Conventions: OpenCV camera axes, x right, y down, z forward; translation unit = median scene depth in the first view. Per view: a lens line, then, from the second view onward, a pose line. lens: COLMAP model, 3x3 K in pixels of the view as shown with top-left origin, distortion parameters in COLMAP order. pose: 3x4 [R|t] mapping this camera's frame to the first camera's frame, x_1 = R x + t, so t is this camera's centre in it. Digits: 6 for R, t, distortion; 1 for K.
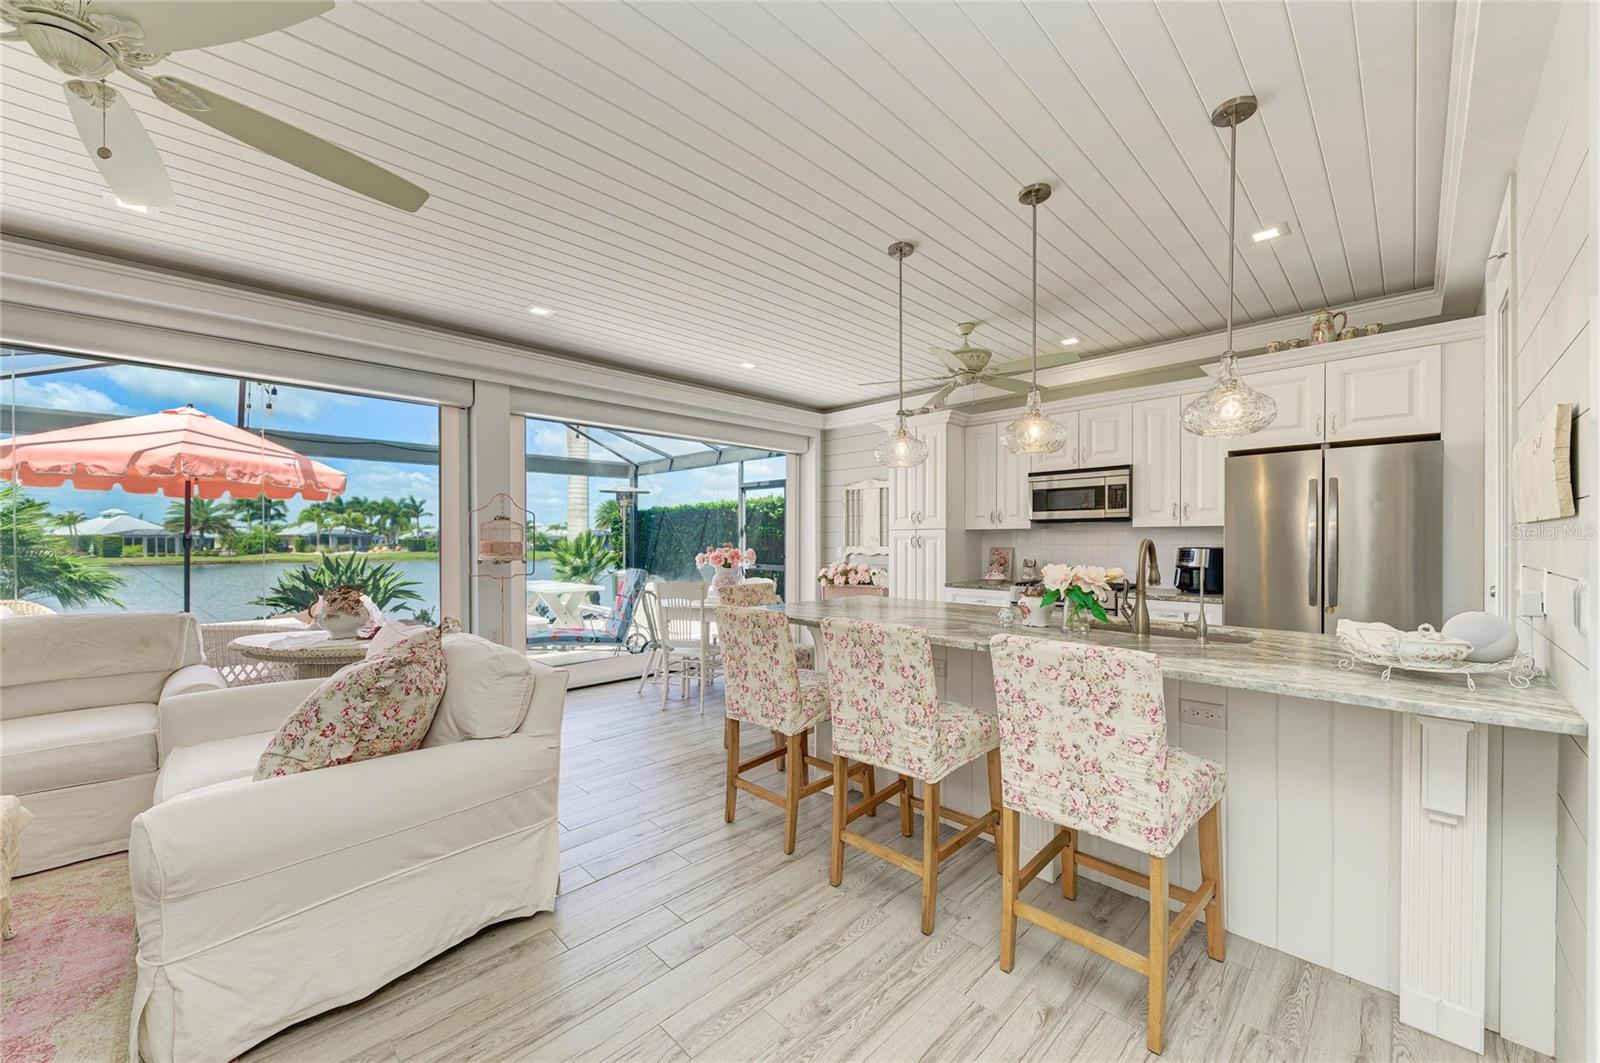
lens RADIAL K [[605.6, 0, 807.1], [0, 605.6, 546.8], [0, 0, 1]] dist [0.004537, -0.000068]
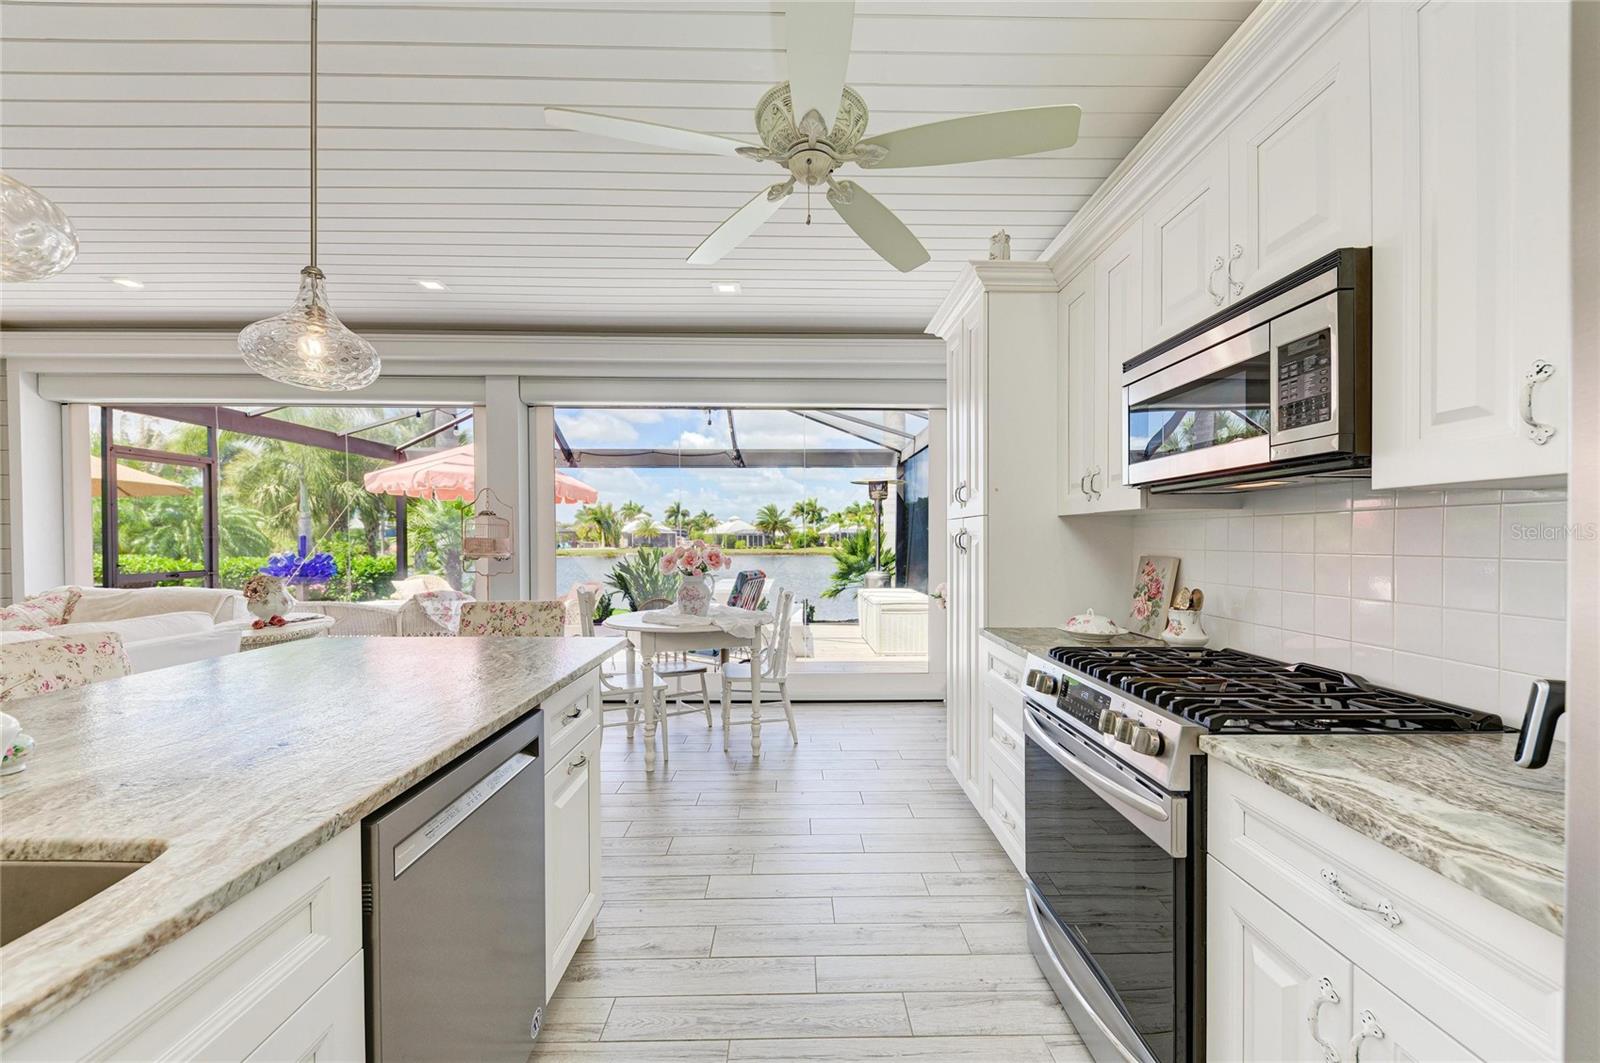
lens RADIAL K [[617.7, 0, 802.4], [0, 617.7, 539.4], [0, 0, 1]] dist [0.001178, -0.000057]
pose [[0.718734, 0.005550, -0.695263, 0.415653], [-0.012087, 0.999917, -0.004512, -0.005591], [0.695180, 0.011647, 0.718741, 0.489507]]
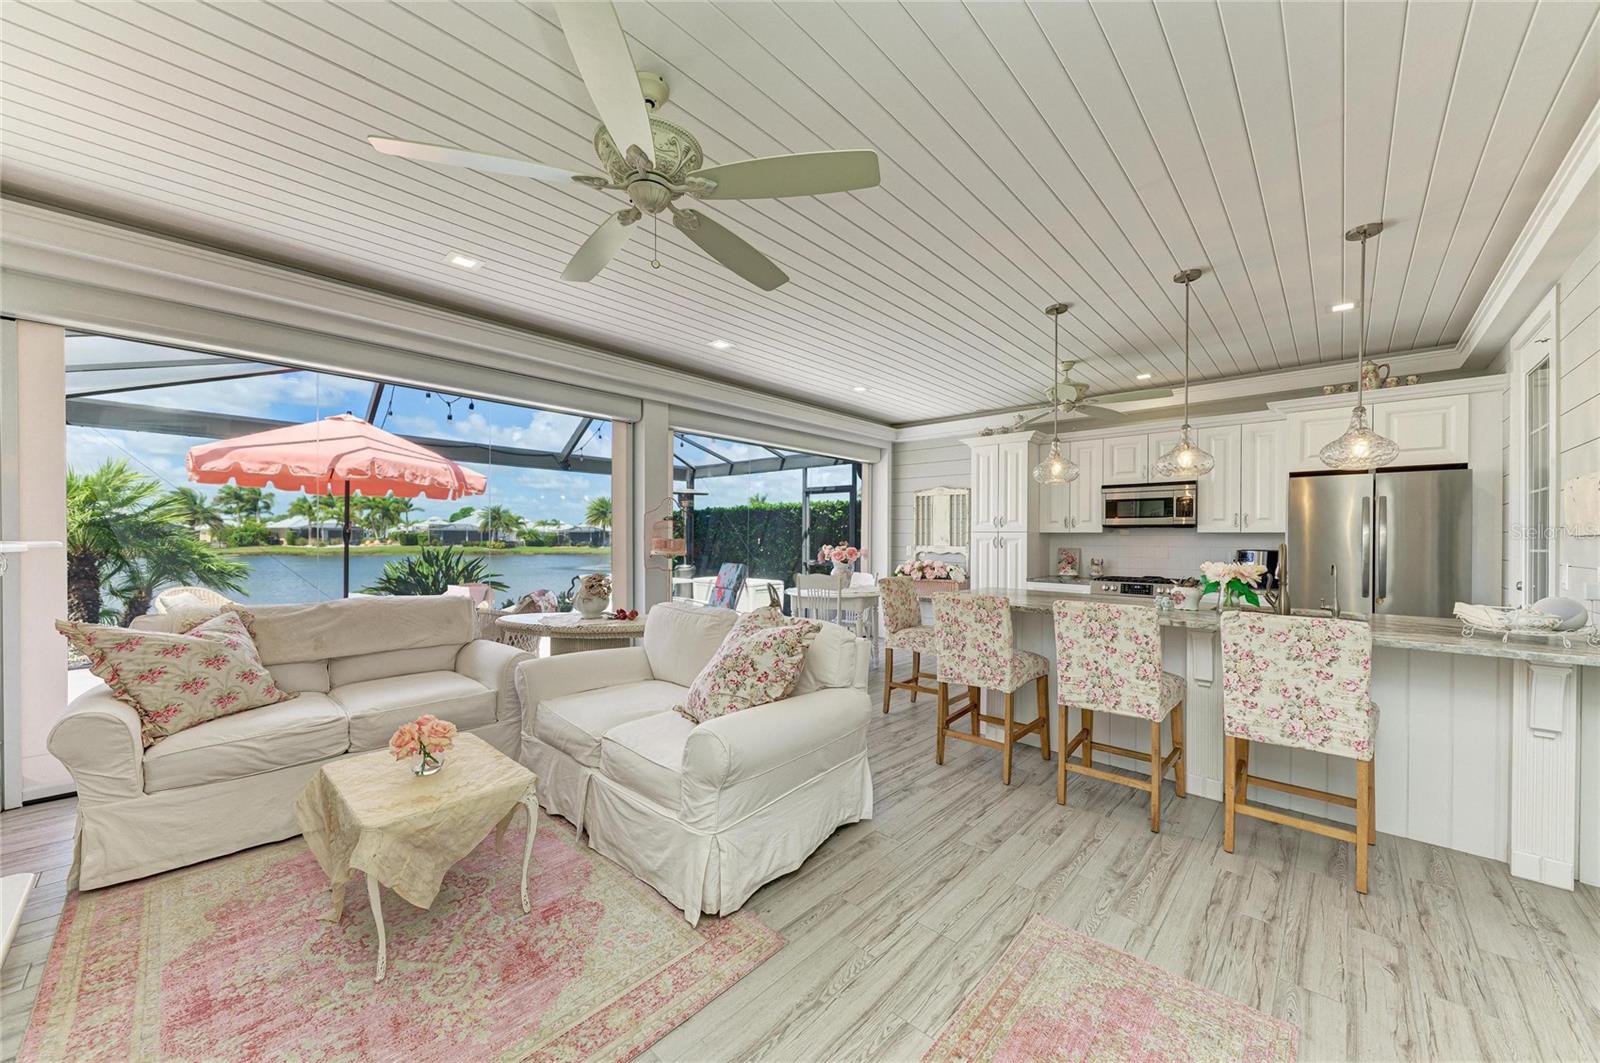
lens RADIAL K [[580.1, 0, 805.4], [0, 580.1, 541.7], [0, 0, 1]] dist [0.011134, -0.005167]
pose [[0.999188, 0.010689, 0.038856, -0.216328], [-0.010480, 0.999930, -0.005571, 0.000247], [-0.038913, 0.005160, 0.999229, -0.094049]]
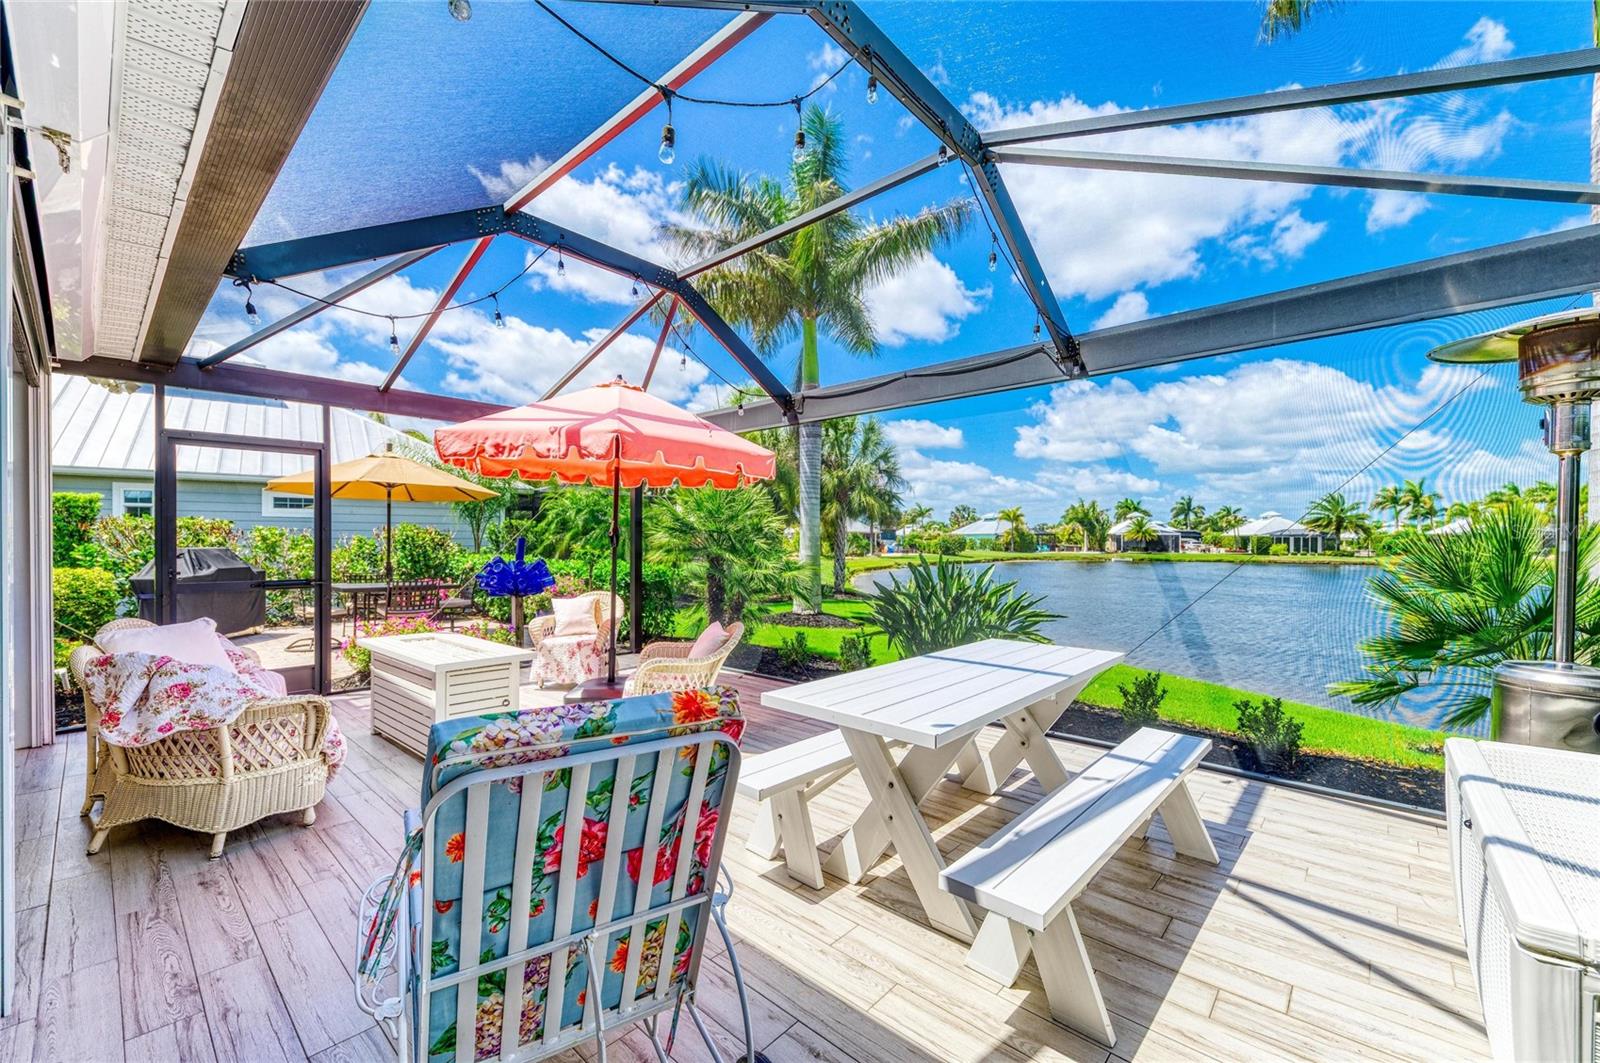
lens RADIAL K [[637.0, 0, 803.8], [0, 637.0, 537.9], [0, 0, 1]] dist [0.010684, -0.000693]
pose [[0.054170, 0.000146, -0.998532, -0.113311], [-0.014248, 0.999898, -0.000627, -0.012819], [0.998430, 0.014261, 0.054167, 1.192696]]
